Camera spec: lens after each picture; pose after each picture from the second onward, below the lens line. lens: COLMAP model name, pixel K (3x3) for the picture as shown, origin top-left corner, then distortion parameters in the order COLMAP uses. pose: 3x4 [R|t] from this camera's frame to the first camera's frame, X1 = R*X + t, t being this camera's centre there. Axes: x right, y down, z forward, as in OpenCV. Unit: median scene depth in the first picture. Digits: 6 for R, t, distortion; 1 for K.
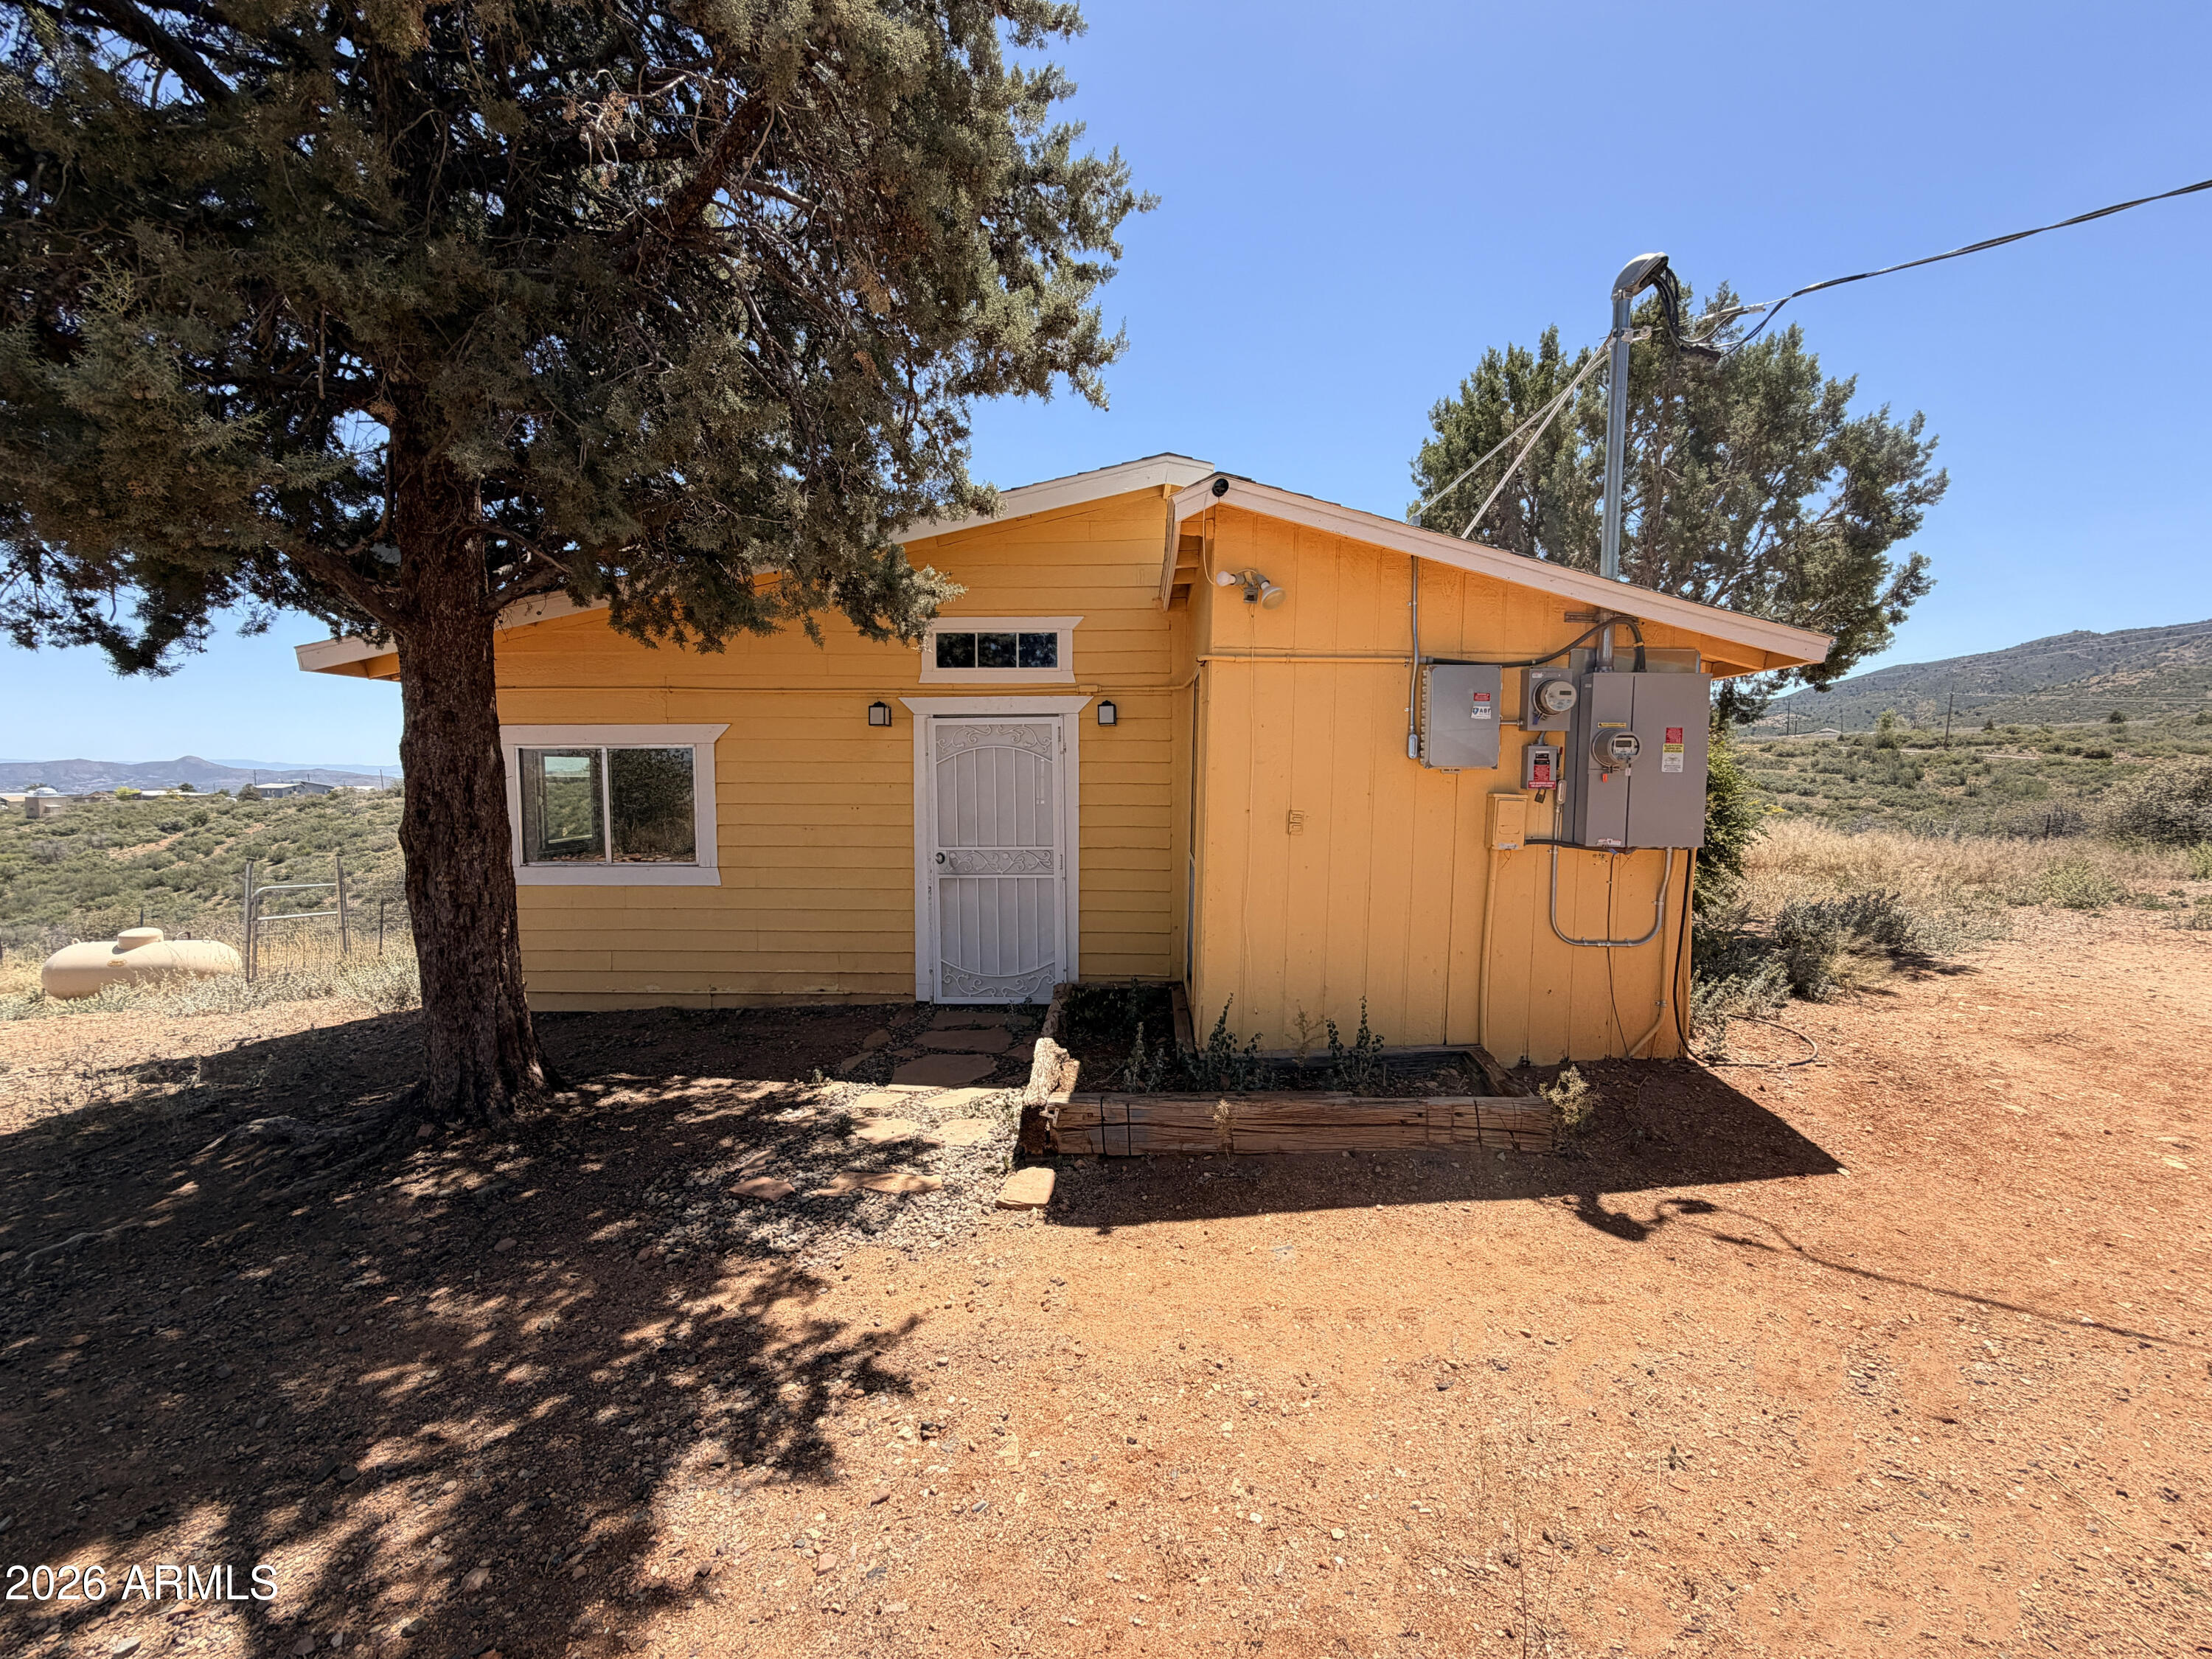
lens RADIAL K [[891.1, 0, 1092.1], [0, 891.1, 825.0], [0, 0, 1]] dist [-0.000754, -0.000133]
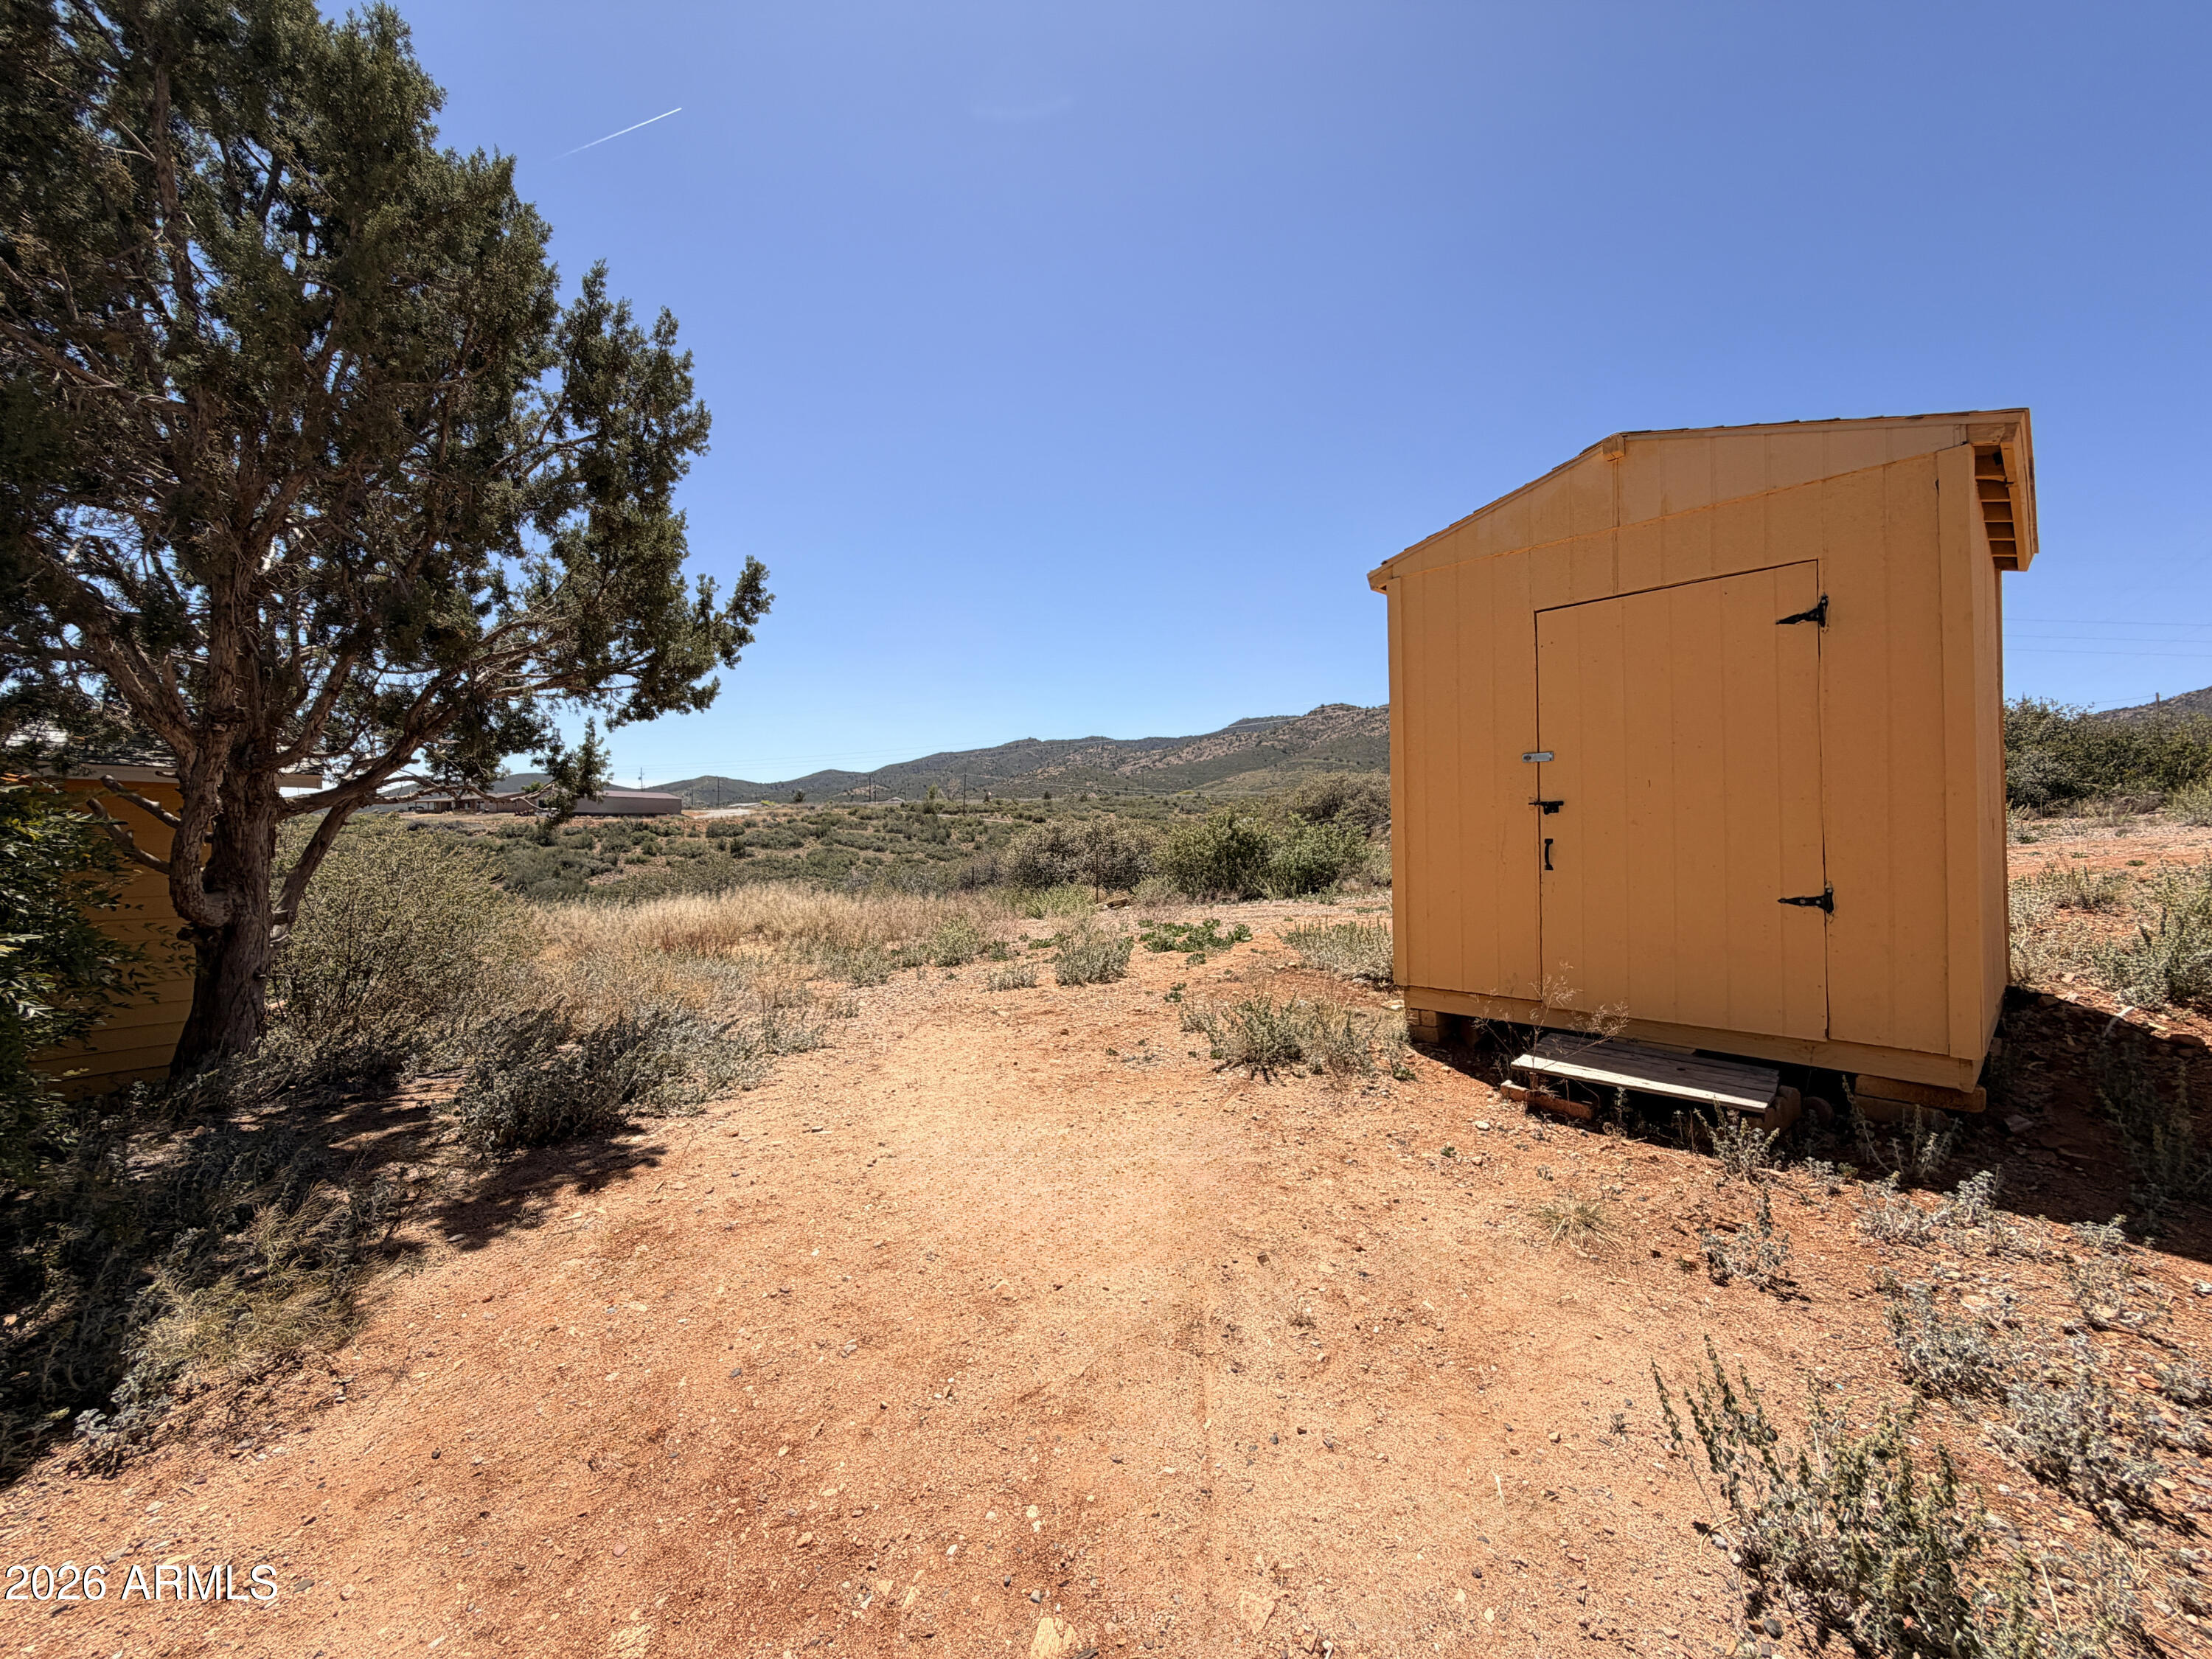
lens RADIAL K [[891.1, 0, 1092.1], [0, 891.1, 825.0], [0, 0, 1]] dist [-0.000754, -0.000133]
pose [[0.621794, 0.004709, 0.783167, 0.031057], [0.048475, 0.997833, -0.044486, -0.000852], [-0.781679, 0.065625, 0.620219, 0.017594]]
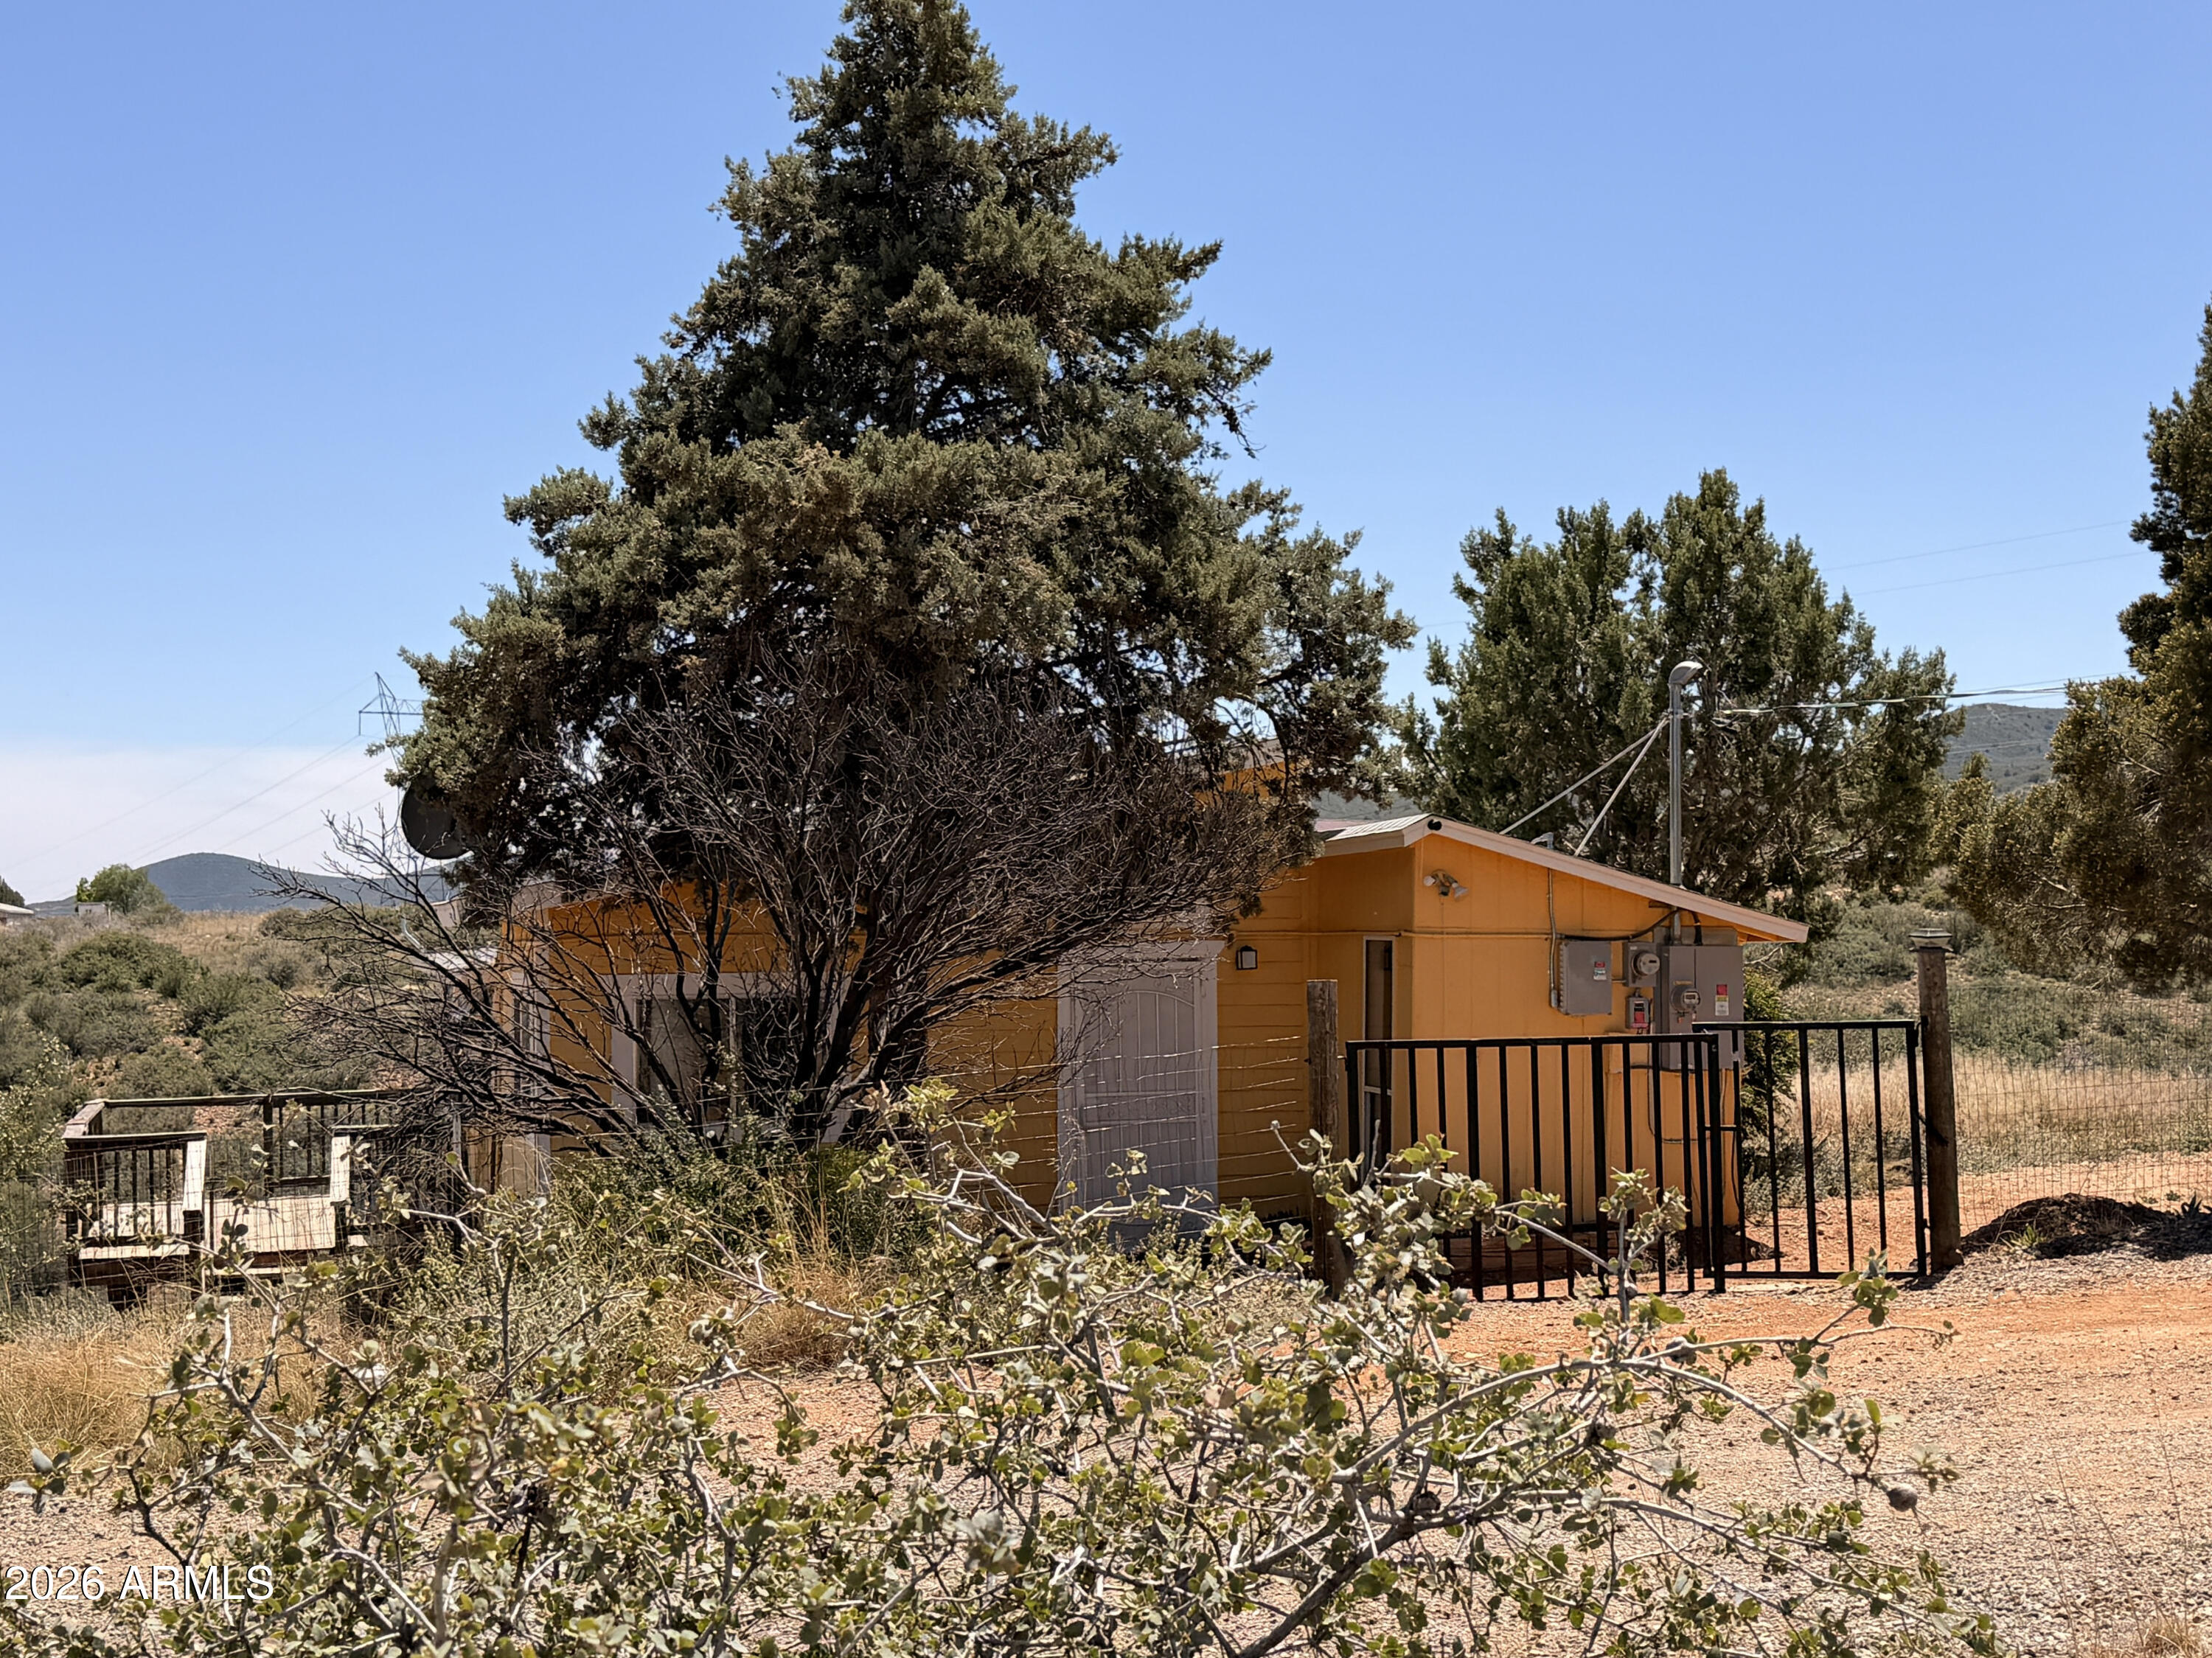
lens RADIAL K [[3116.6, 0, 1106.0], [0, 3116.6, 829.0], [0, 0, 1]] dist [0.130161, -0.003473]
pose [[0.943431, 0.002032, 0.331563, -0.062608], [0.028833, 0.995690, -0.088143, 0.001827], [-0.330313, 0.092717, 0.939306, -0.110042]]
